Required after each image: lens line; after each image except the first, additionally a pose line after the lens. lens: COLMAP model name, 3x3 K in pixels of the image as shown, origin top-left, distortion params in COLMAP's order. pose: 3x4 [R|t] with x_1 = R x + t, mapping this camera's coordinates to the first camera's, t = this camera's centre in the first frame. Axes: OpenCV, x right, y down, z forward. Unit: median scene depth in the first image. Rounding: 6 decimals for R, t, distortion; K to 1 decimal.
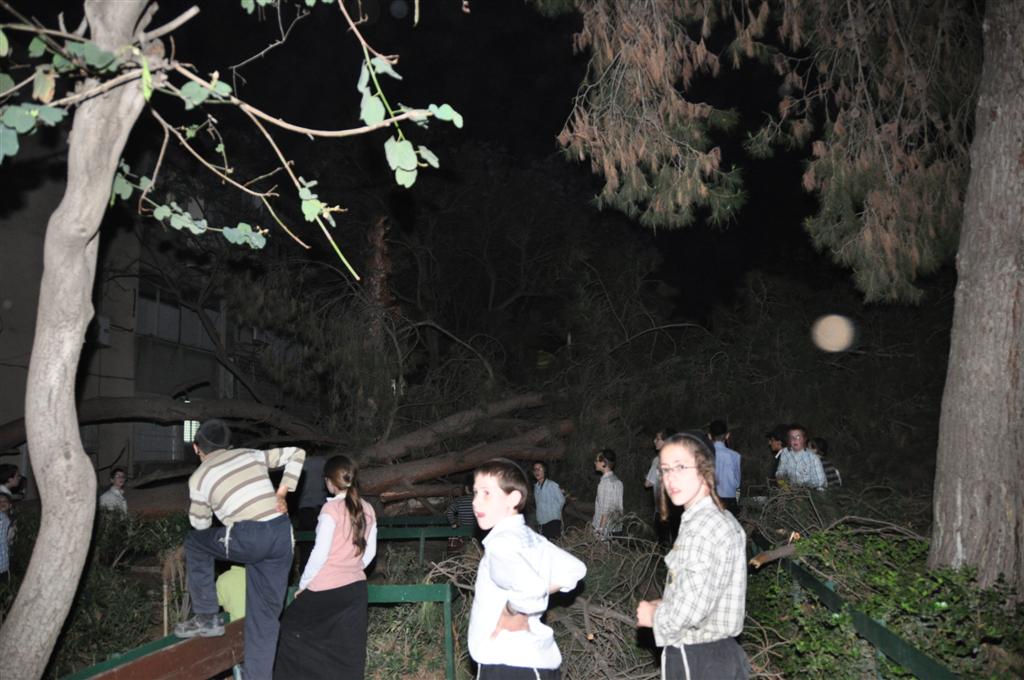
lens RADIAL K [[828.3, 0, 509.7], [0, 828.3, 341.9], [0, 0, 1]] dist [-0.150207, 0.134320]
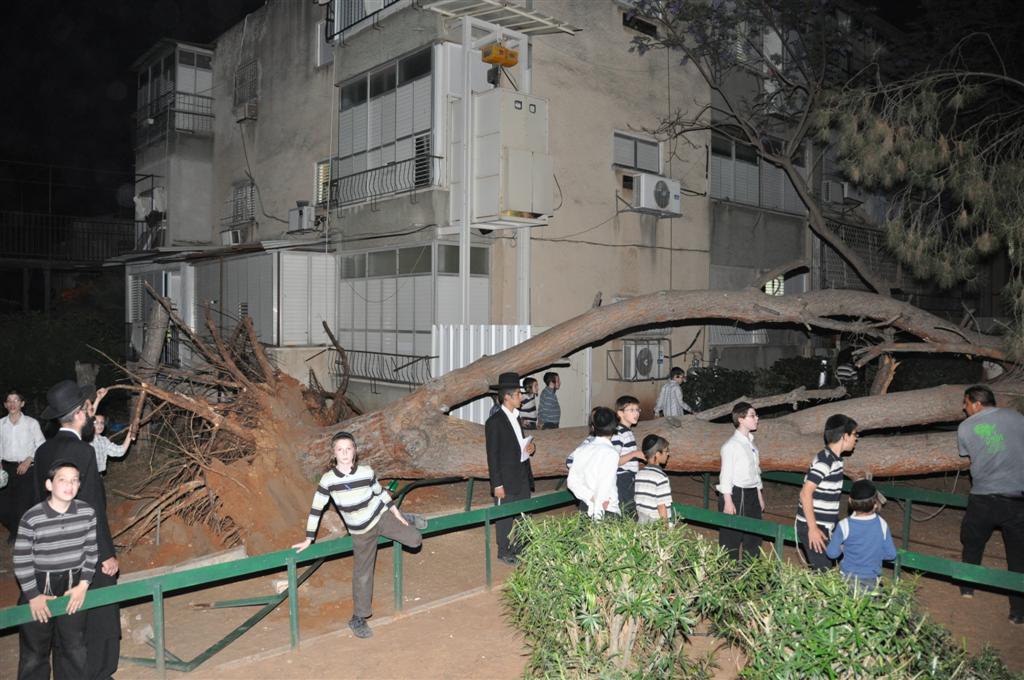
lens RADIAL K [[807.2, 0, 509.8], [0, 807.2, 341.9], [0, 0, 1]] dist [-0.160883, 0.131548]
pose [[0.777725, 0.055827, -0.626121, -0.137398], [0.057508, 0.985552, 0.159309, -0.009919], [0.625969, -0.159905, 0.763278, 0.297658]]
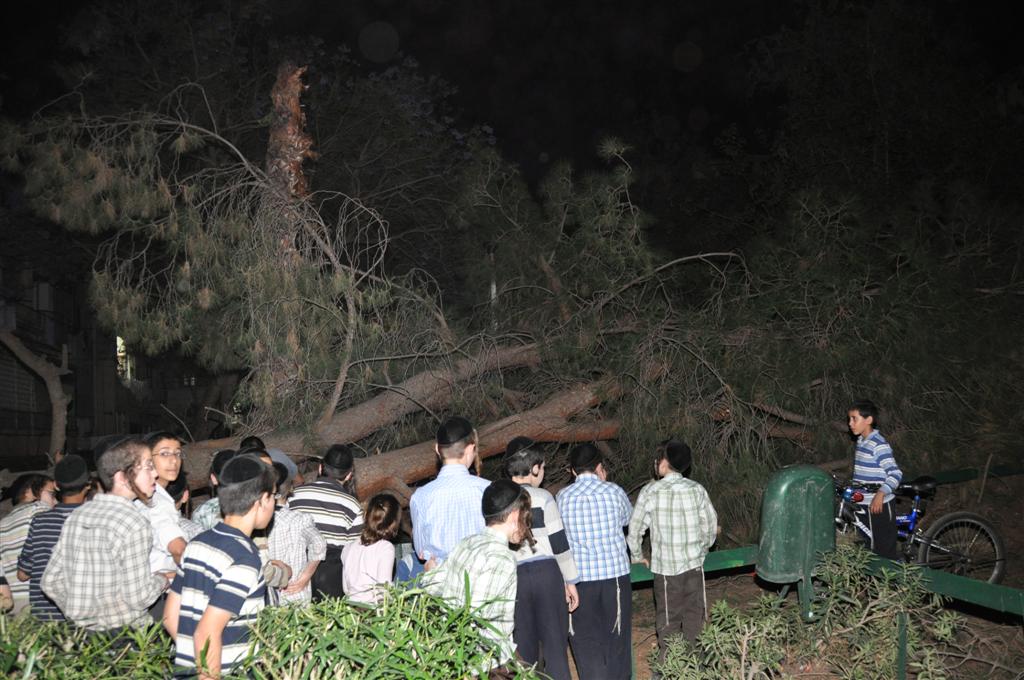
lens RADIAL K [[838.7, 0, 512.0], [0, 838.7, 340.0], [0, 0, 1]] dist [-0.150466, 0.141182]
pose [[0.930160, 0.005510, 0.367113, -0.240576], [-0.010349, 0.999884, 0.011214, 0.050983], [-0.367008, -0.014230, 0.930109, 0.359211]]
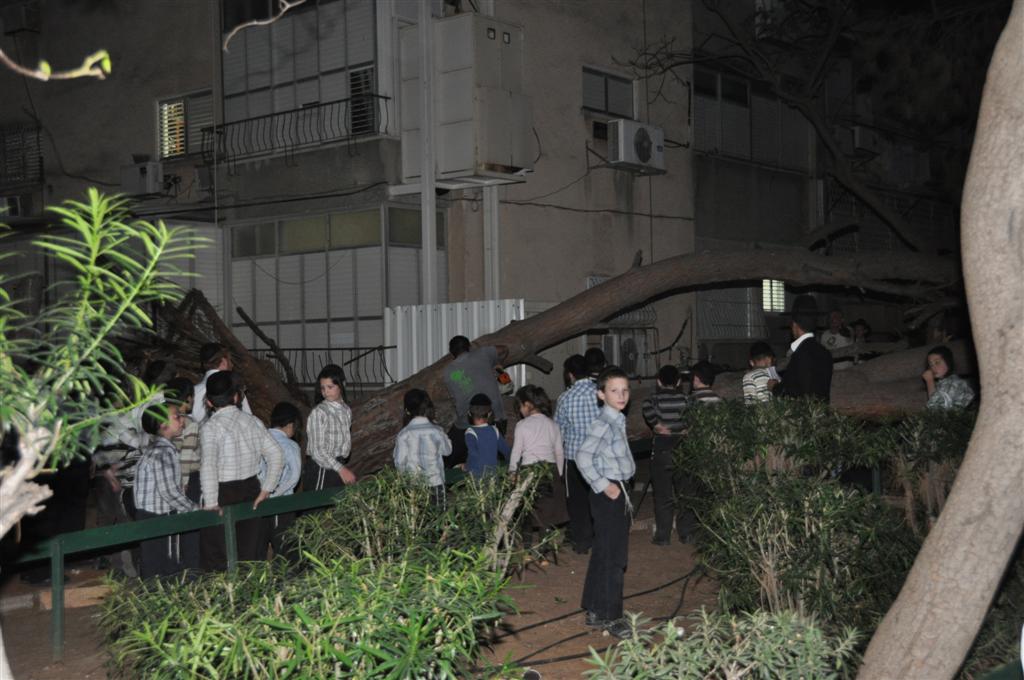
lens RADIAL K [[1301.5, 0, 508.5], [0, 1301.5, 341.2], [0, 0, 1]] dist [0.099515, 0.042245]
pose [[0.872243, 0.007205, -0.489020, -0.101141], [0.062753, 0.989978, 0.126515, -0.000366], [0.485030, -0.141040, 0.863049, -0.046131]]
